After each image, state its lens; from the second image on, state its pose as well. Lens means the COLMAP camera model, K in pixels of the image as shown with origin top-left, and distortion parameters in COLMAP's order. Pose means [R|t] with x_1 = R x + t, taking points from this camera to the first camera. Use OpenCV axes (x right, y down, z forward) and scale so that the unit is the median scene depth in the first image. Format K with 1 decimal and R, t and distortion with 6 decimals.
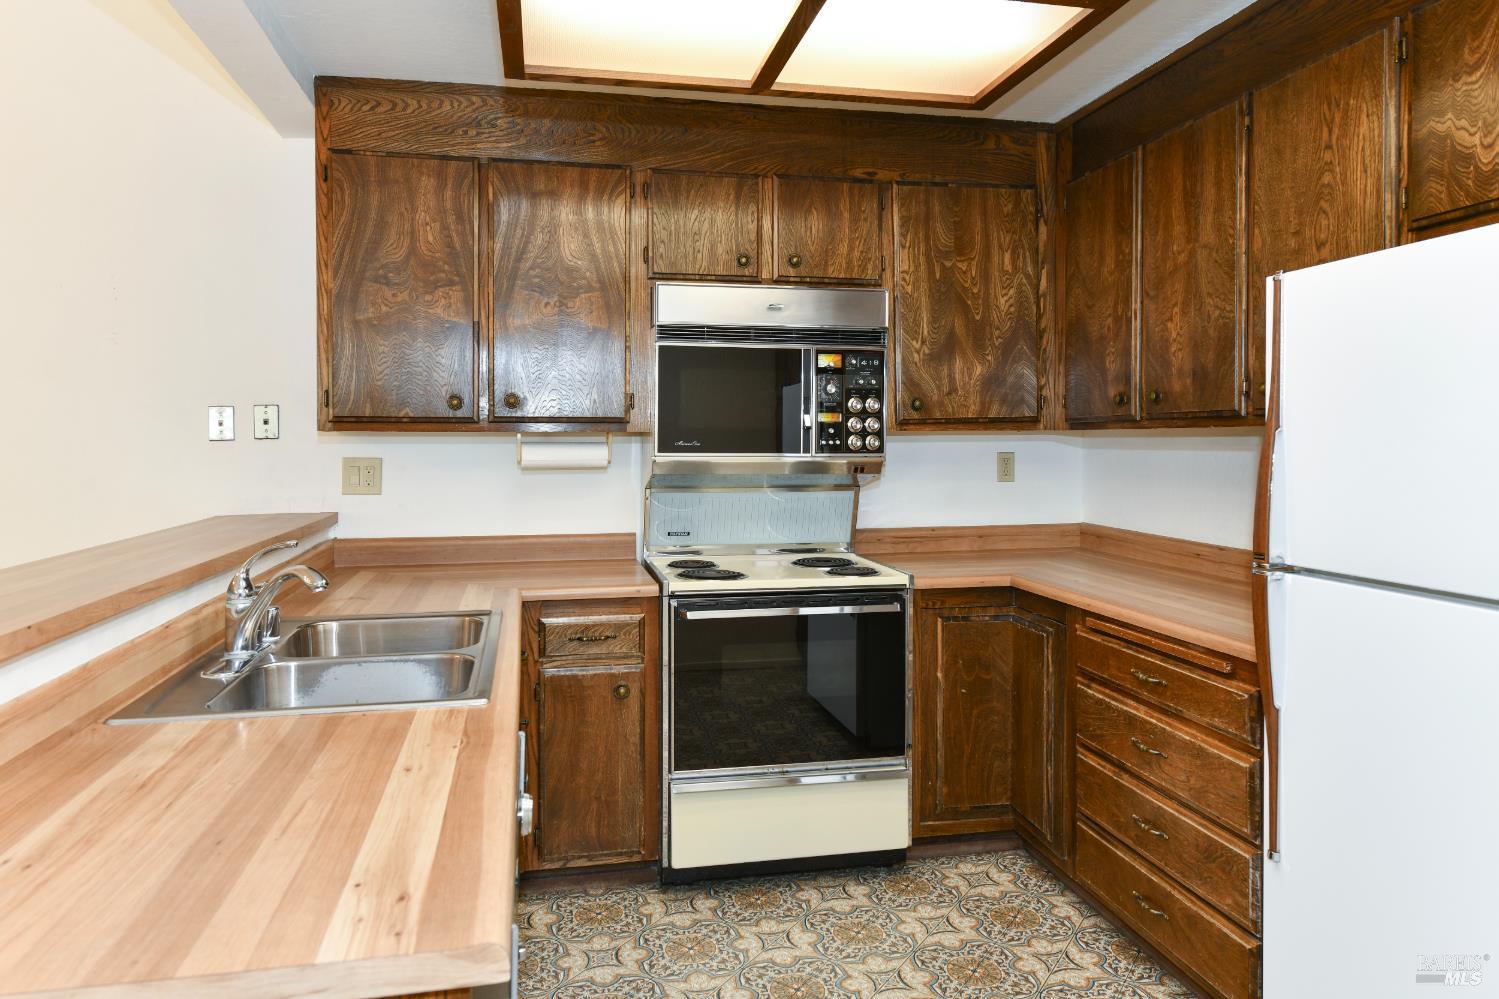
lens RADIAL K [[967.2, 0, 716.8], [0, 967.2, 450.3], [0, 0, 1]] dist [0.005778, 0.008053]
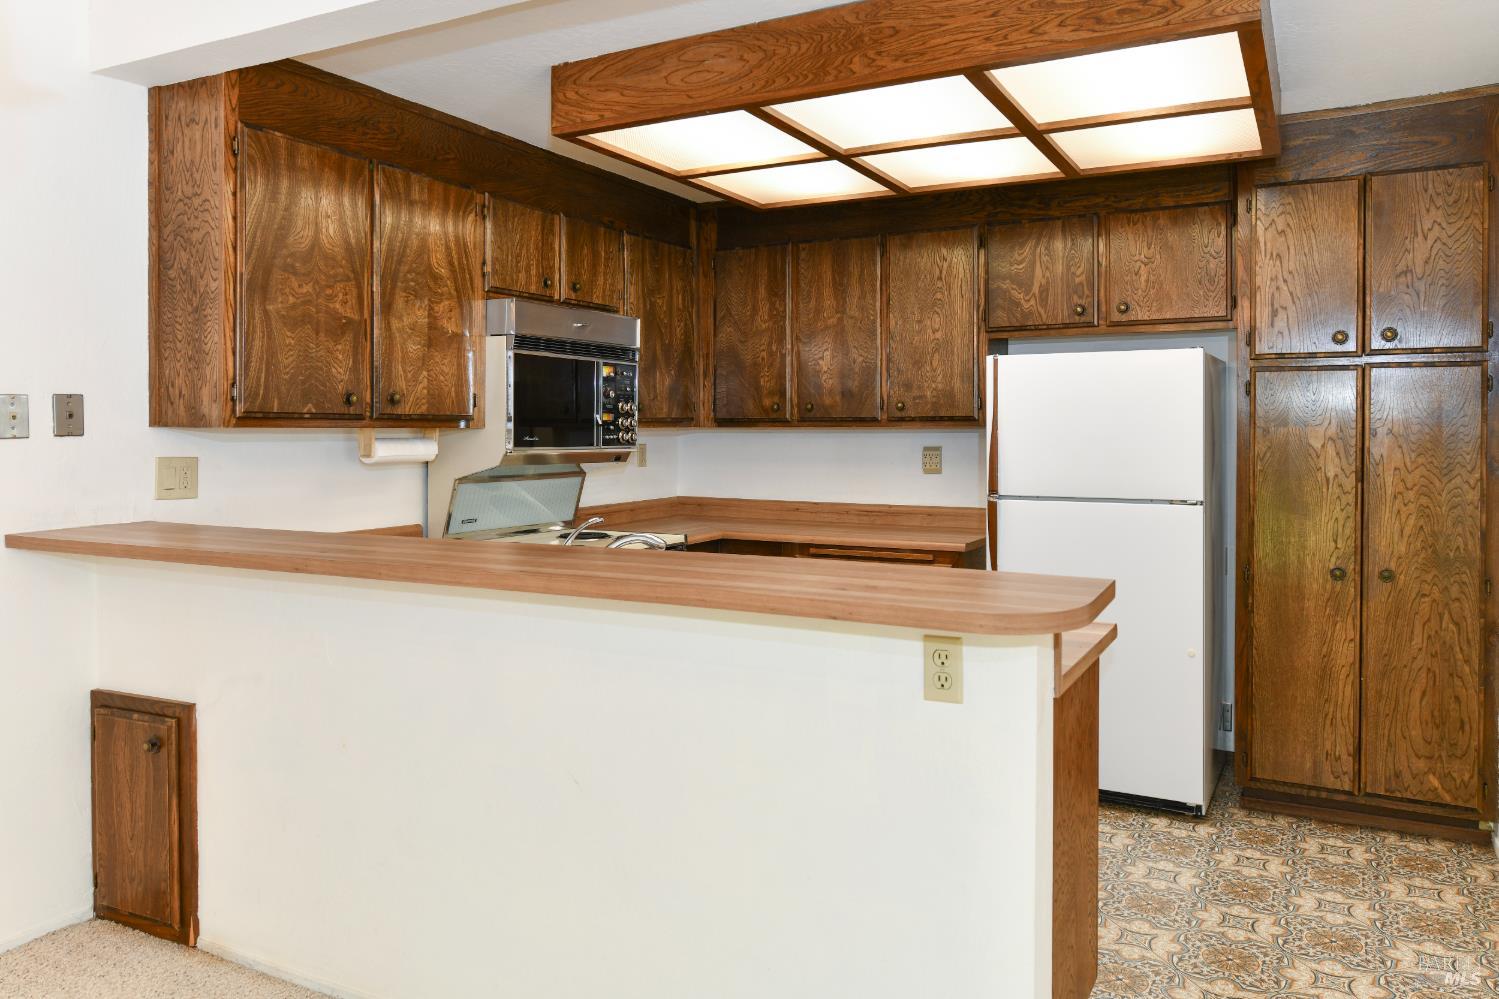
lens RADIAL K [[1050.9, 0, 792.5], [0, 1050.9, 435.8], [0, 0, 1]] dist [-0.000639, 0.000300]
pose [[0.620263, -0.004488, 0.784381, -0.823368], [0.008003, 0.999968, -0.000607, -0.007009], [-0.784353, 0.006654, 0.620279, -0.027912]]
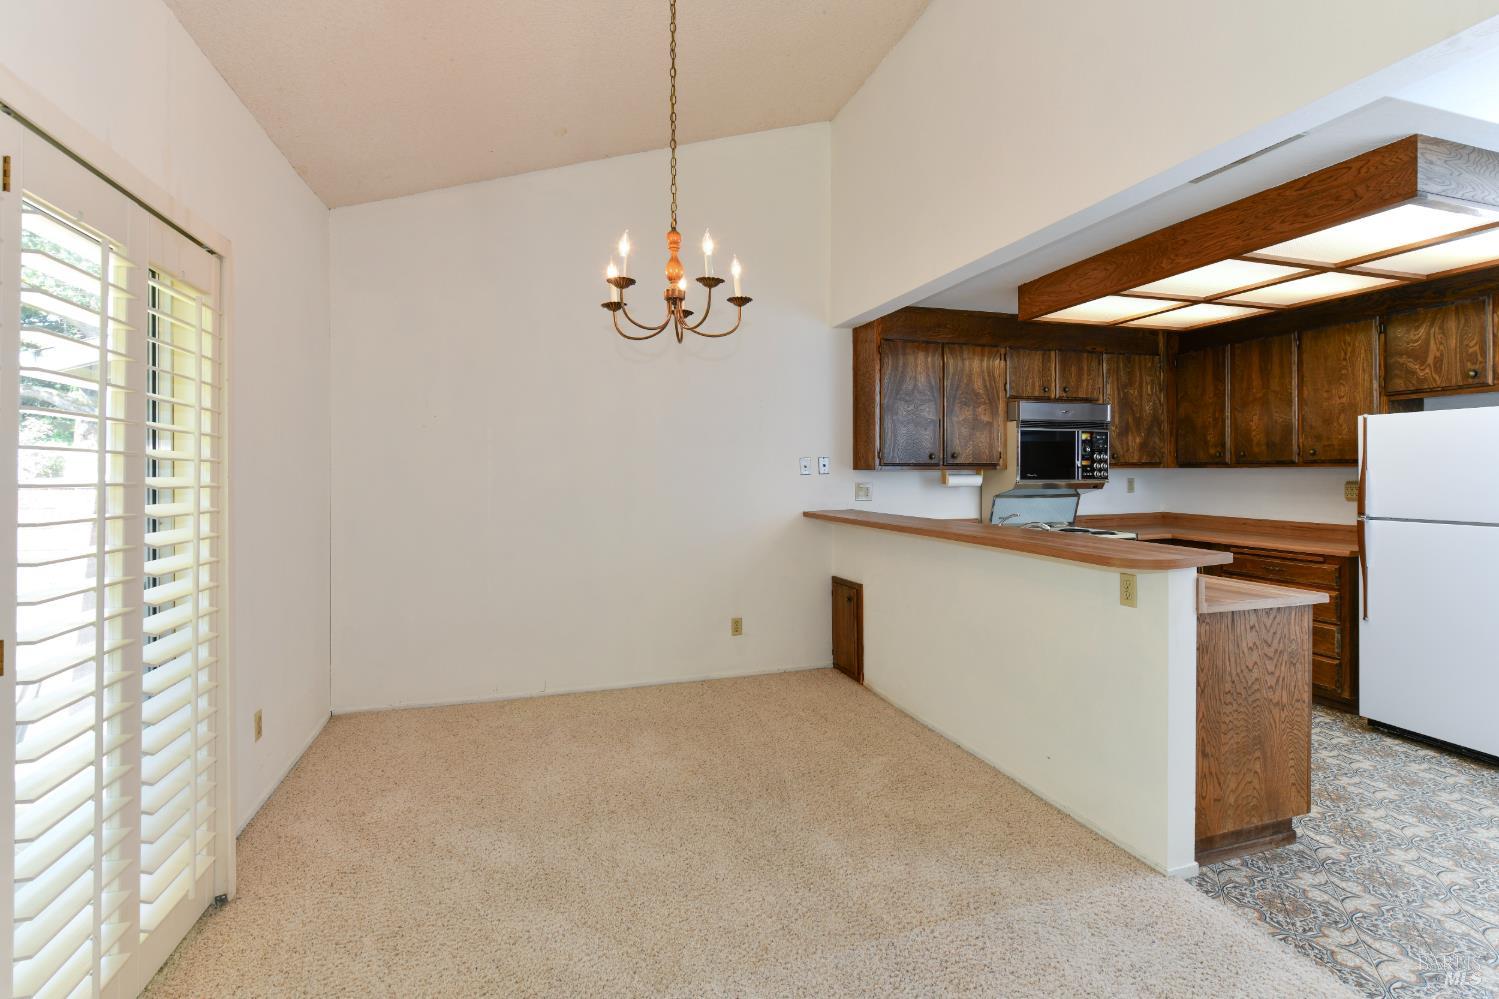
lens RADIAL K [[688.5, 0, 754.3], [0, 688.5, 473.0], [0, 0, 1]] dist [-0.001021, -0.000883]
pose [[0.993895, -0.005219, 0.110205, -0.815740], [0.005958, 0.999962, -0.006377, -0.005349], [-0.110168, 0.006994, 0.993888, -0.463197]]
